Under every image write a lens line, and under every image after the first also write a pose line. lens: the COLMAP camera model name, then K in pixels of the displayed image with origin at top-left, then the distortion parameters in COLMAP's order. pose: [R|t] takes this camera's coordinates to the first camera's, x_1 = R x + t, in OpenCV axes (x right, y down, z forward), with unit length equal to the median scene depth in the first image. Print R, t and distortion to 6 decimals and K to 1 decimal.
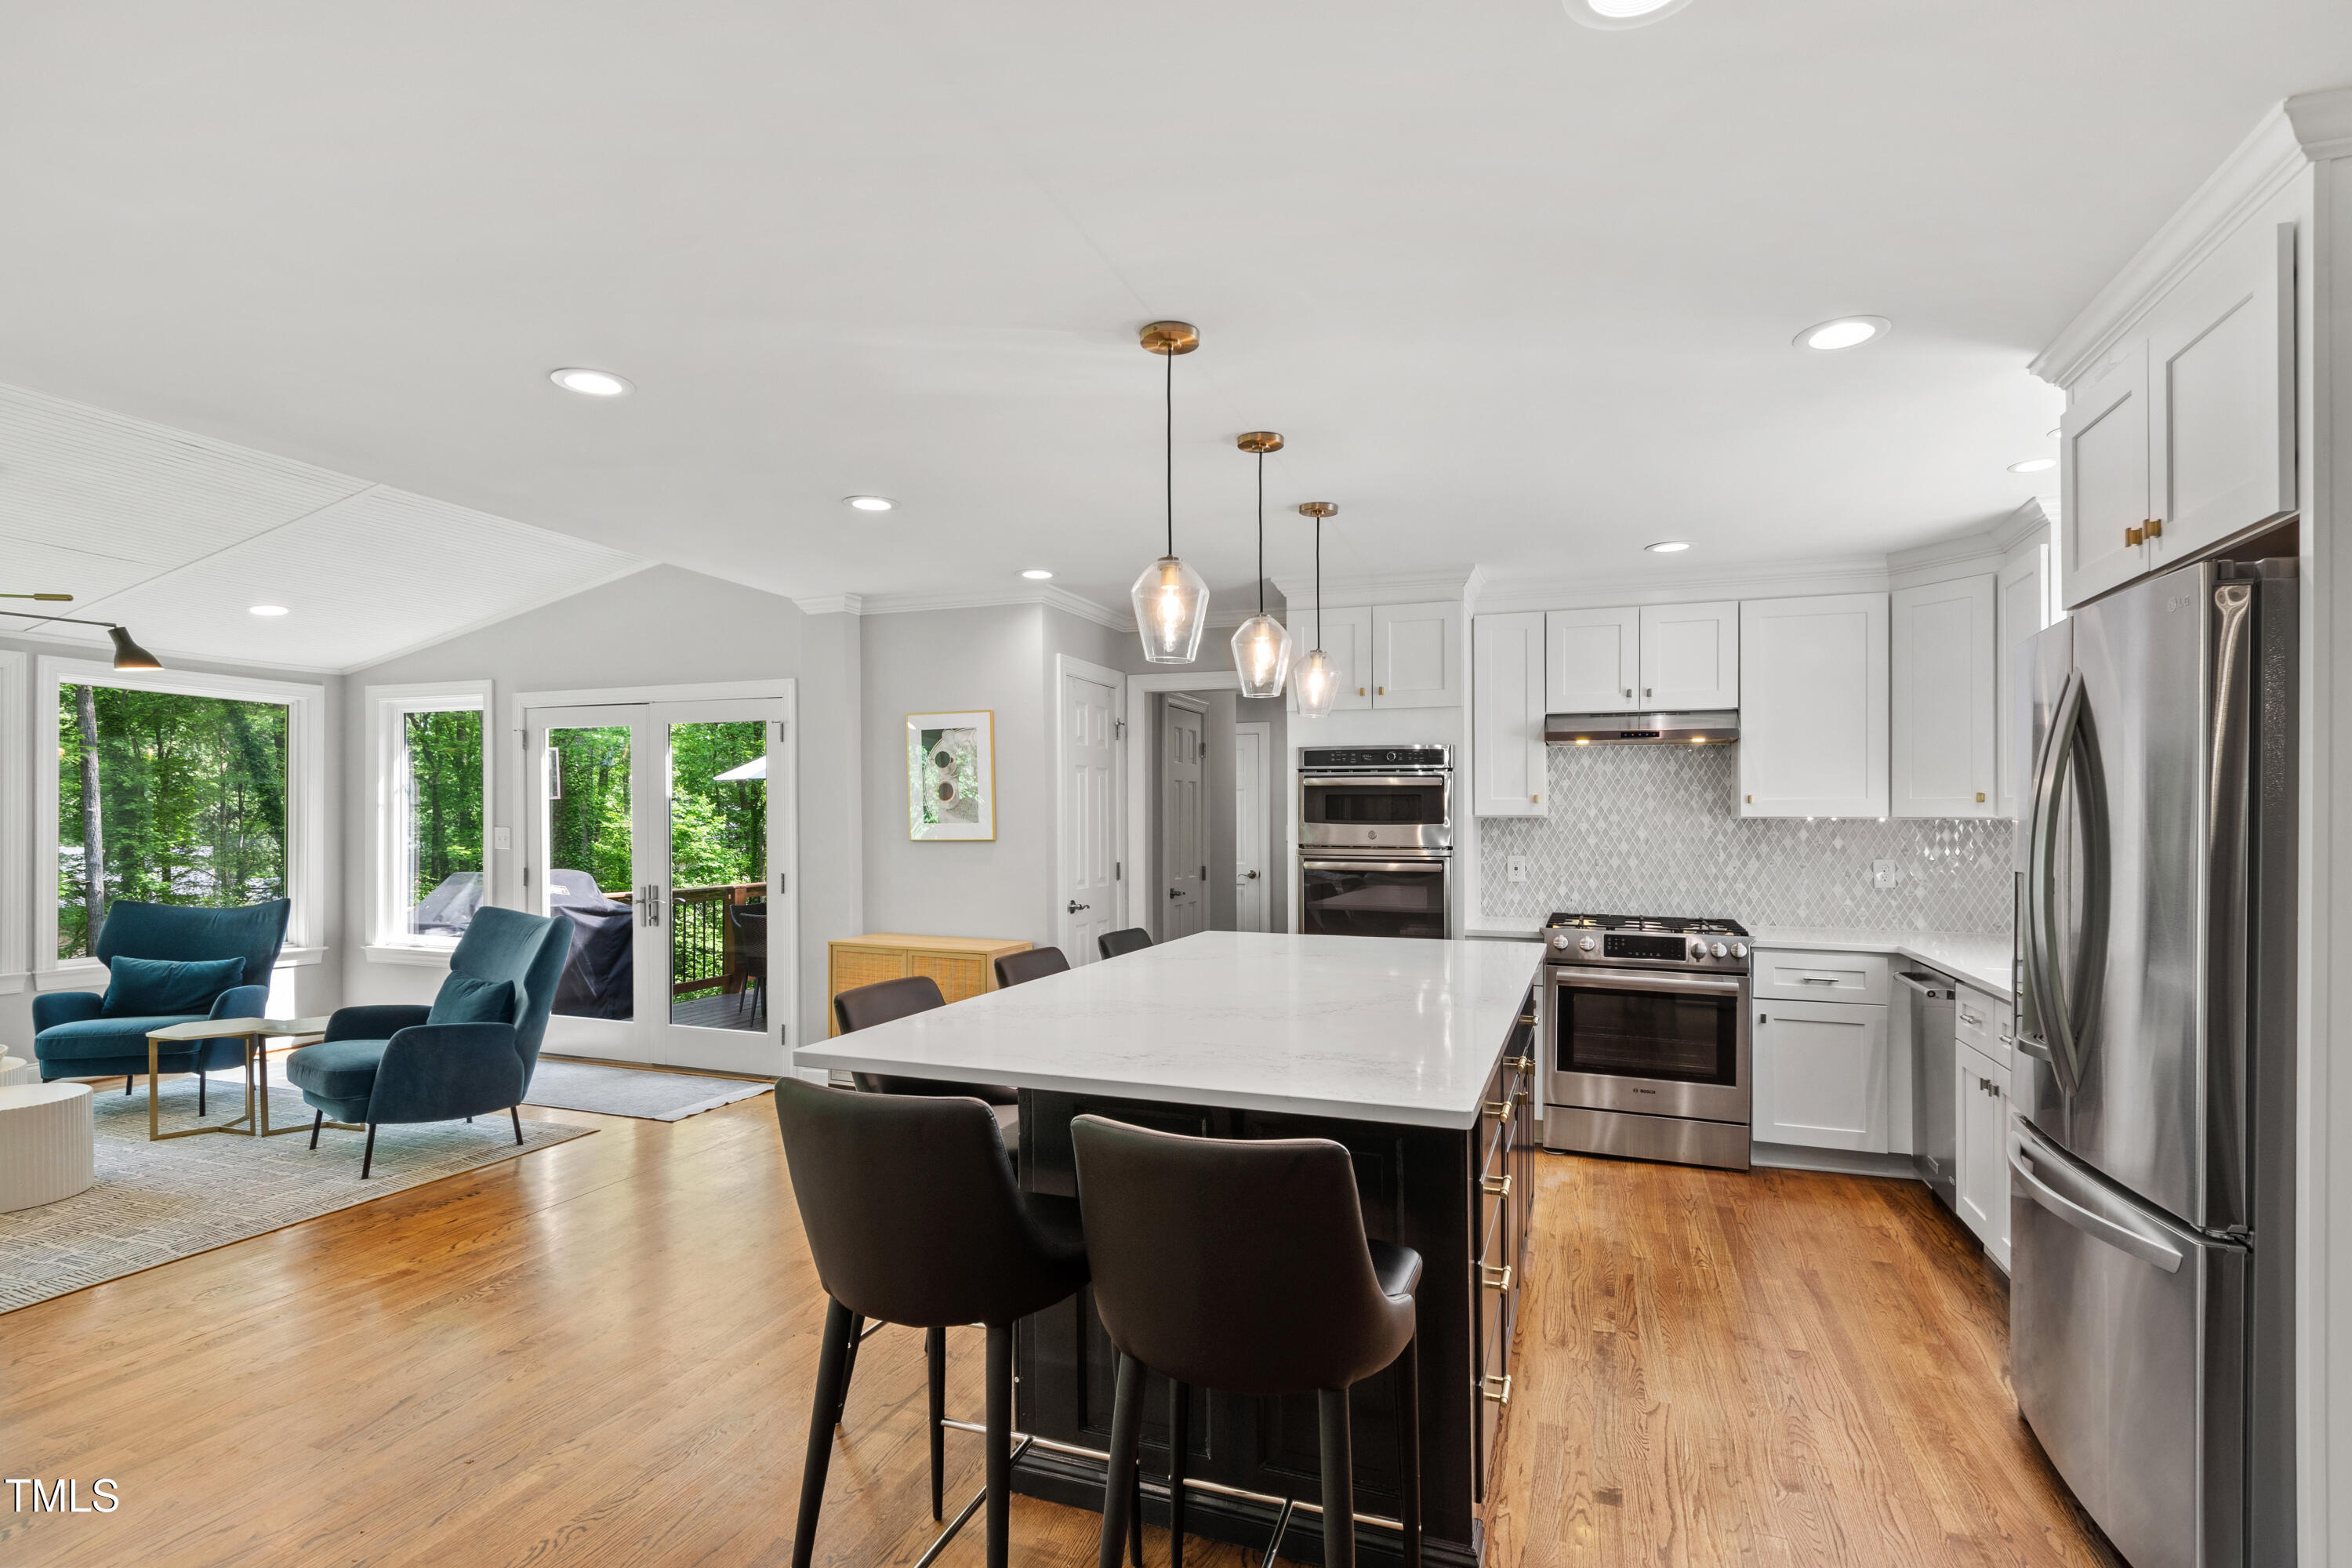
lens RADIAL K [[1140.1, 0, 1179.4], [0, 1140.1, 824.3], [0, 0, 1]] dist [0.001679, -0.003794]
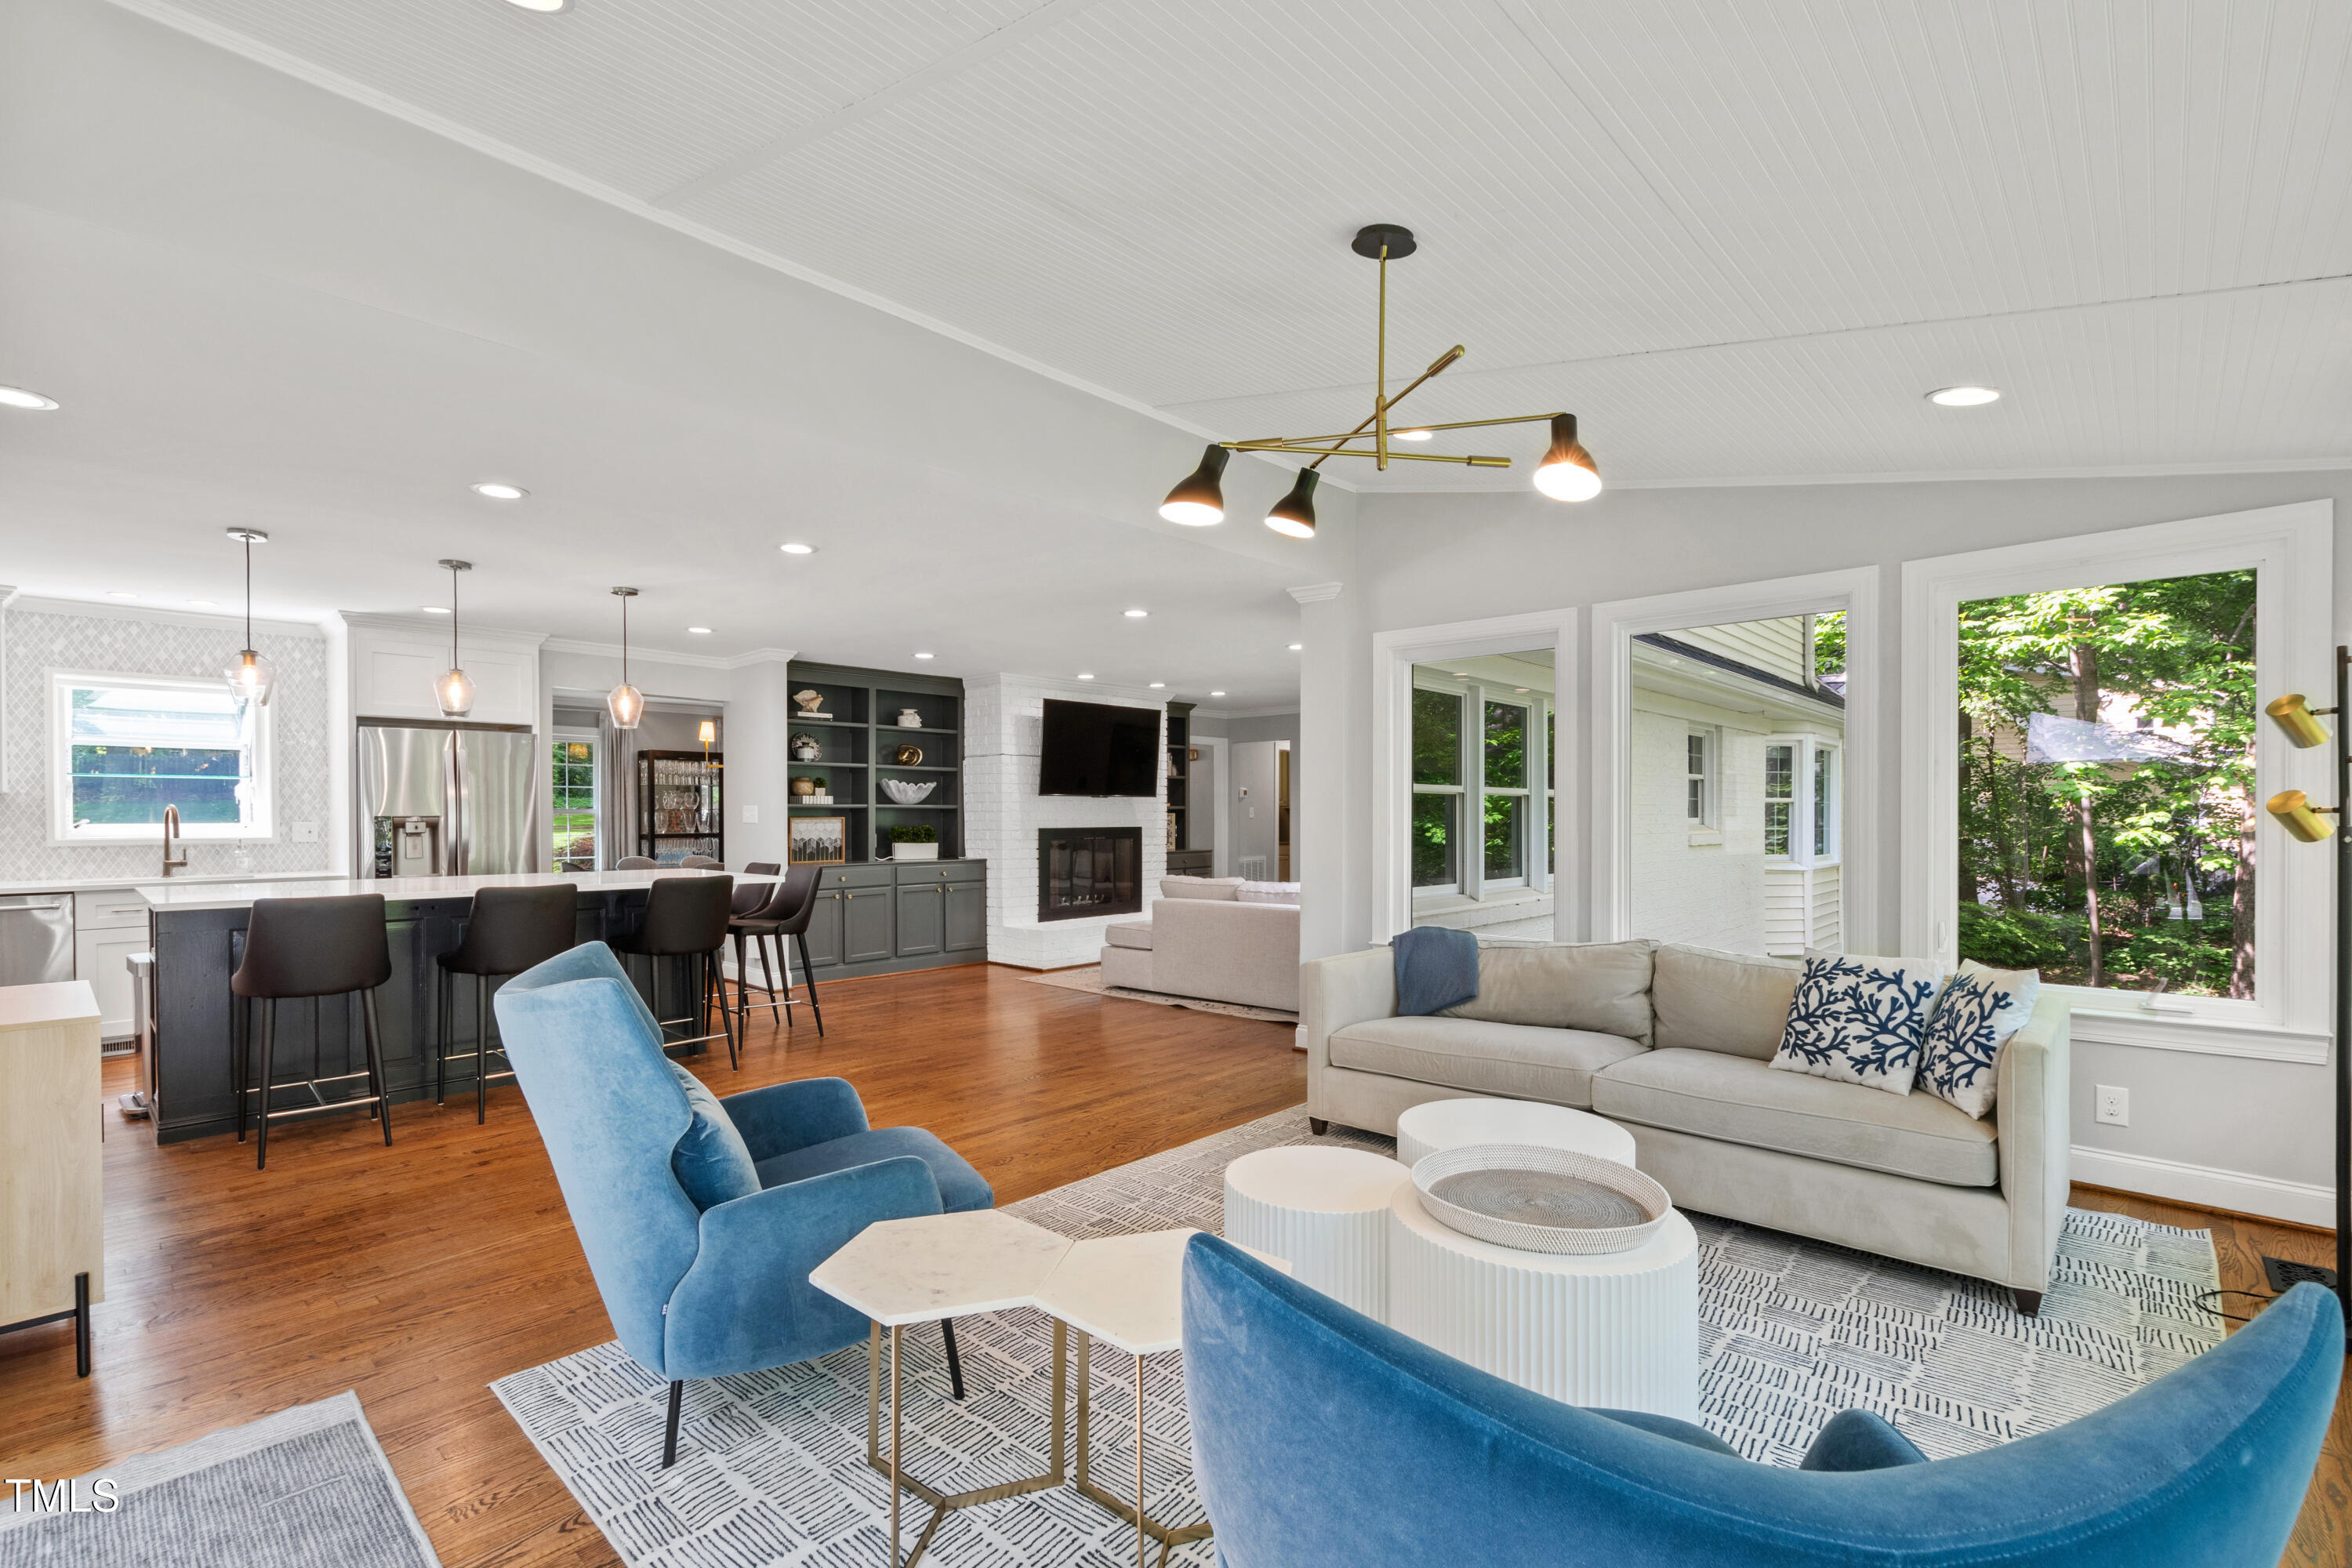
lens RADIAL K [[1019.5, 0, 1162.9], [0, 1019.5, 822.8], [0, 0, 1]] dist [0.001104, -0.004326]
pose [[-0.923874, -0.006136, 0.382647, -0.913037], [-0.000104, 0.999875, 0.015781, 0.010741], [-0.382696, 0.014540, -0.923760, 1.244331]]
